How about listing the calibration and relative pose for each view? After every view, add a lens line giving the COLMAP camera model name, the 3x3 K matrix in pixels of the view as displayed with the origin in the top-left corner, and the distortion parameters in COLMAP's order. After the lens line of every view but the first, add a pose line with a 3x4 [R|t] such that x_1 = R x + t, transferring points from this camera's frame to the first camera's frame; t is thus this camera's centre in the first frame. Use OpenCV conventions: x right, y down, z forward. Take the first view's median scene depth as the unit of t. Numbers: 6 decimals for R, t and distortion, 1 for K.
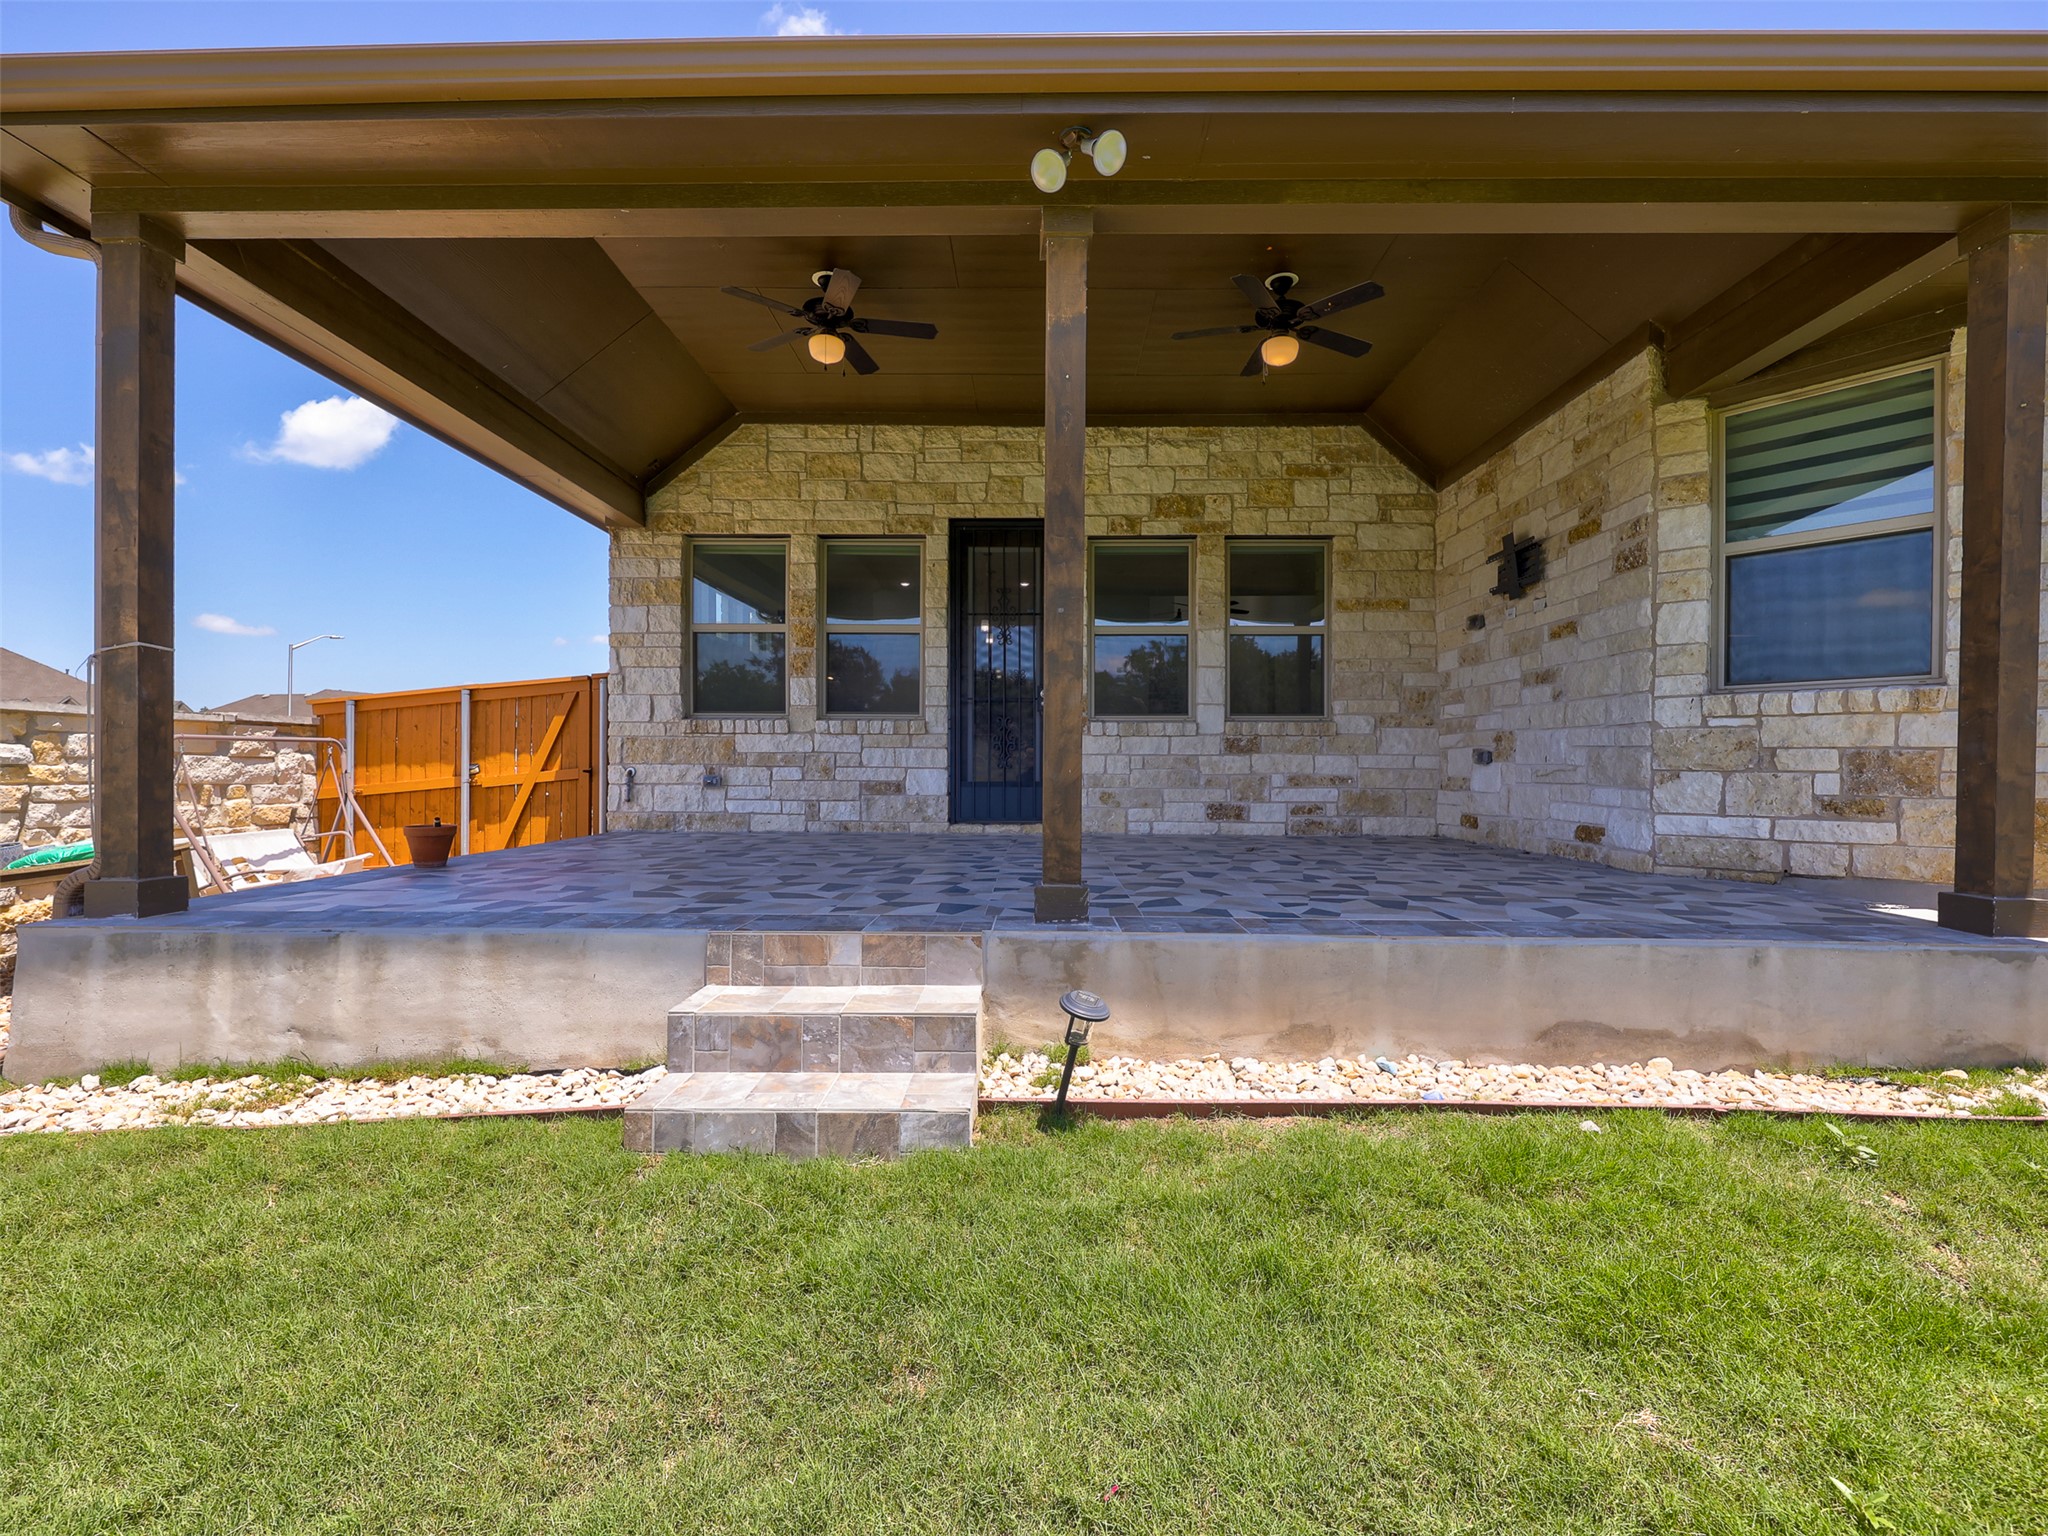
lens RADIAL K [[923.6, 0, 1024.5], [0, 923.6, 766.7], [0, 0, 1]] dist [0.000501, 0.000871]
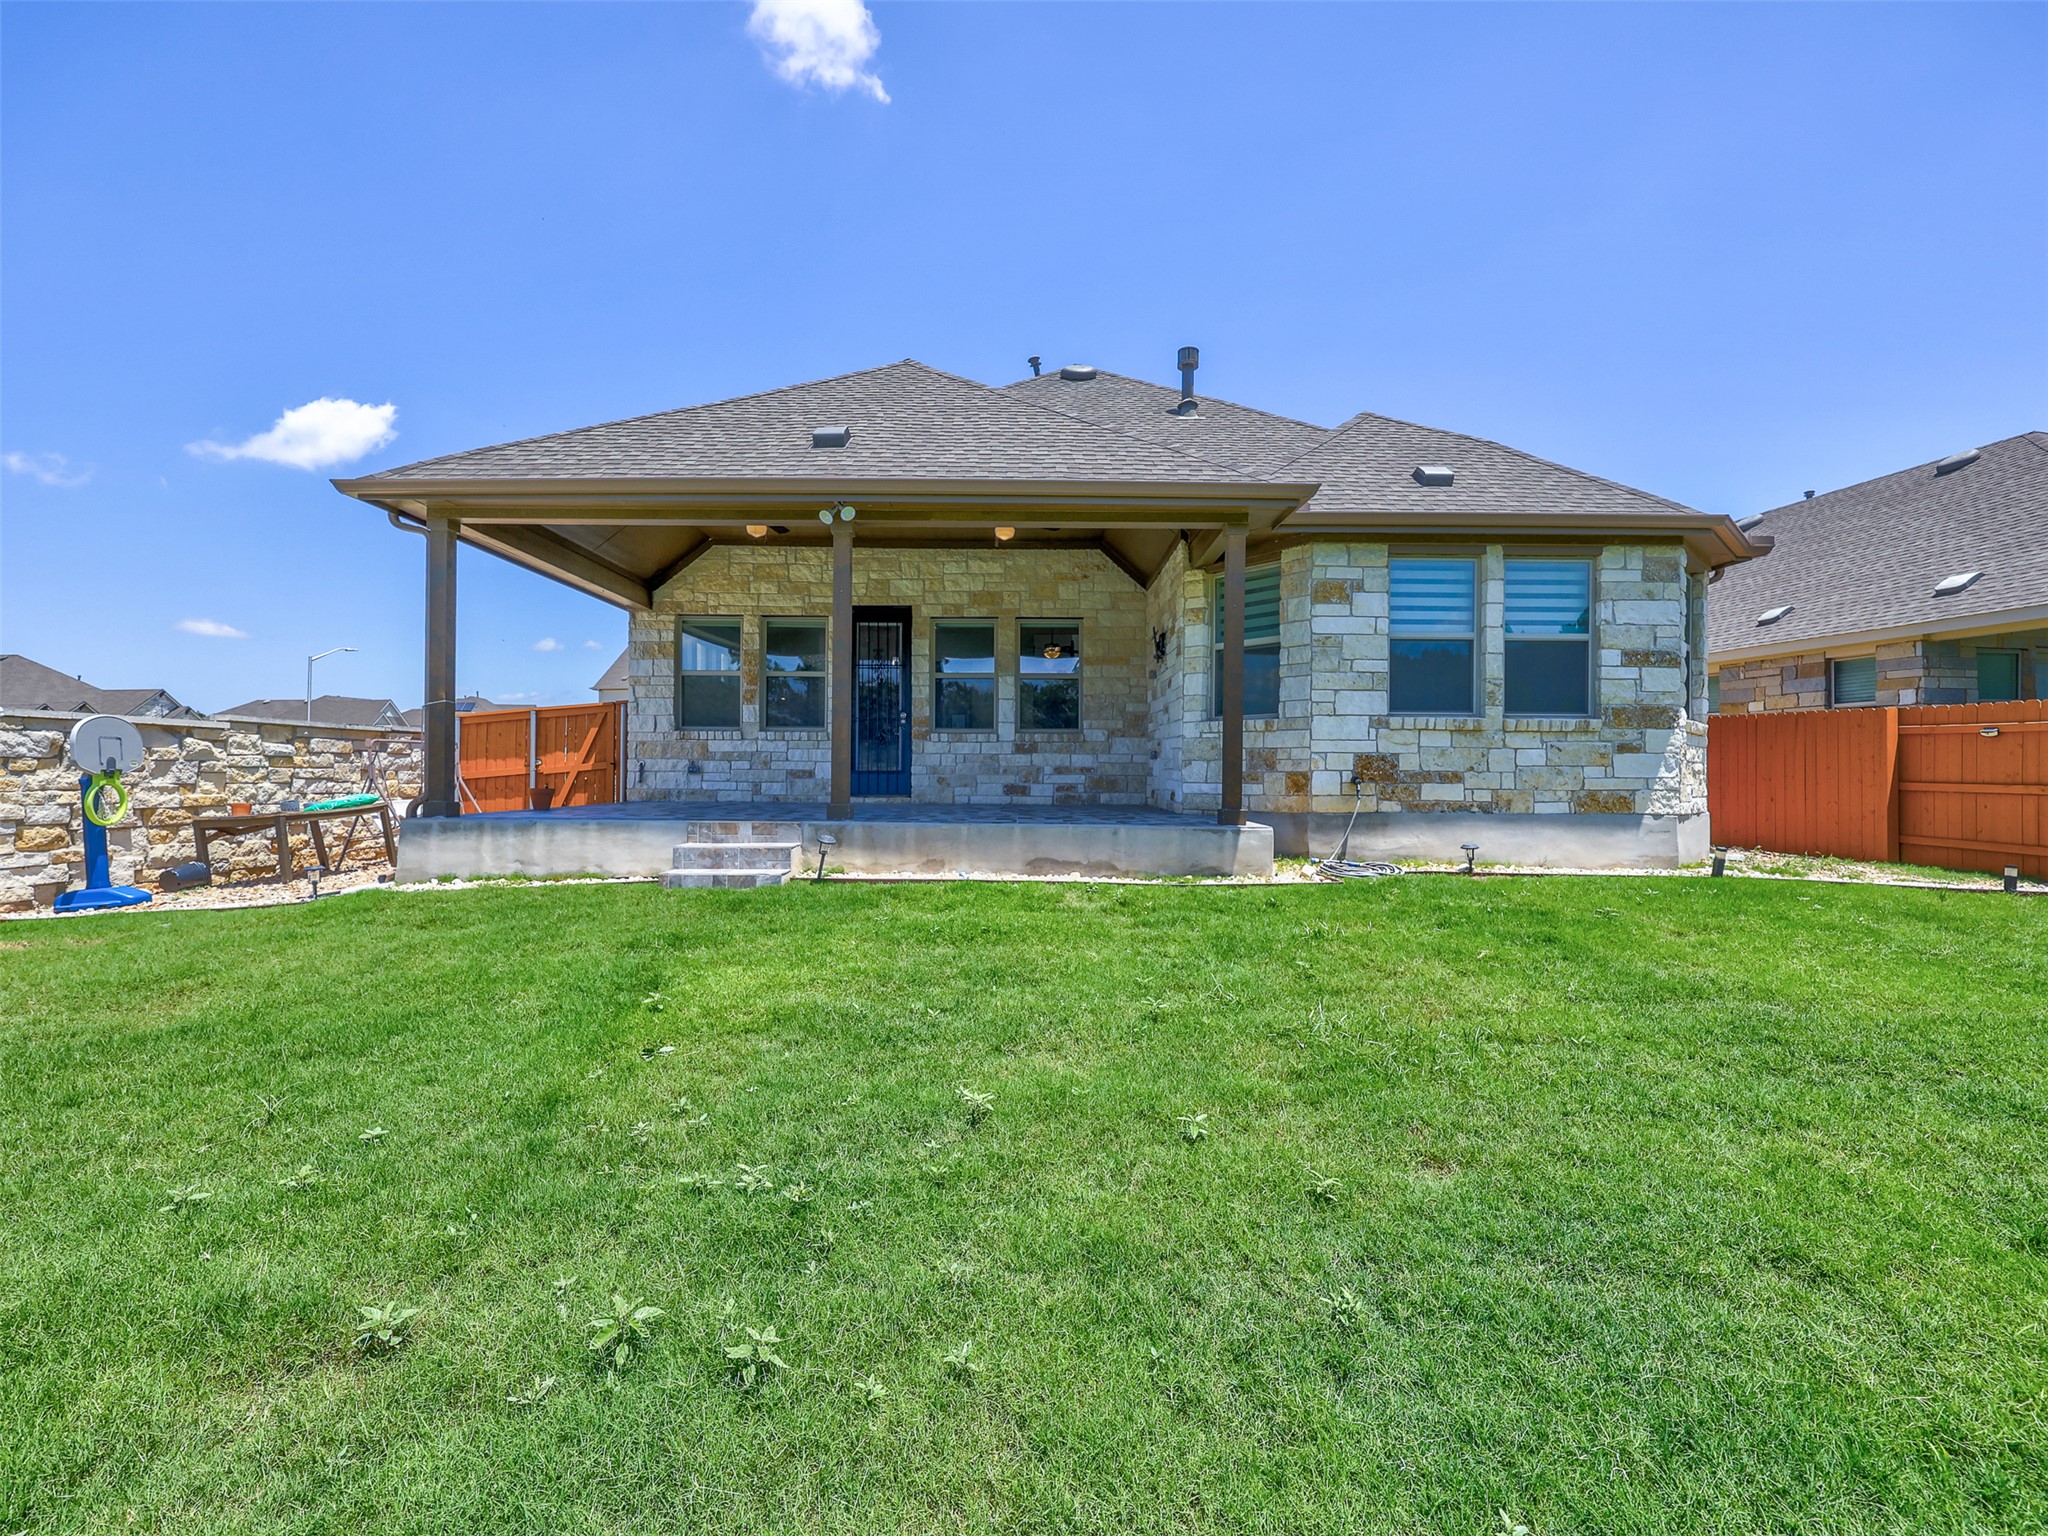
lens RADIAL K [[923.6, 0, 1023.0], [0, 923.6, 767.4], [0, 0, 1]] dist [0.000501, 0.000871]
pose [[0.999910, 0.002947, 0.013097, 0.210272], [-0.002866, 0.999977, -0.006220, 0.020588], [-0.013115, 0.006182, 0.999895, -0.601920]]
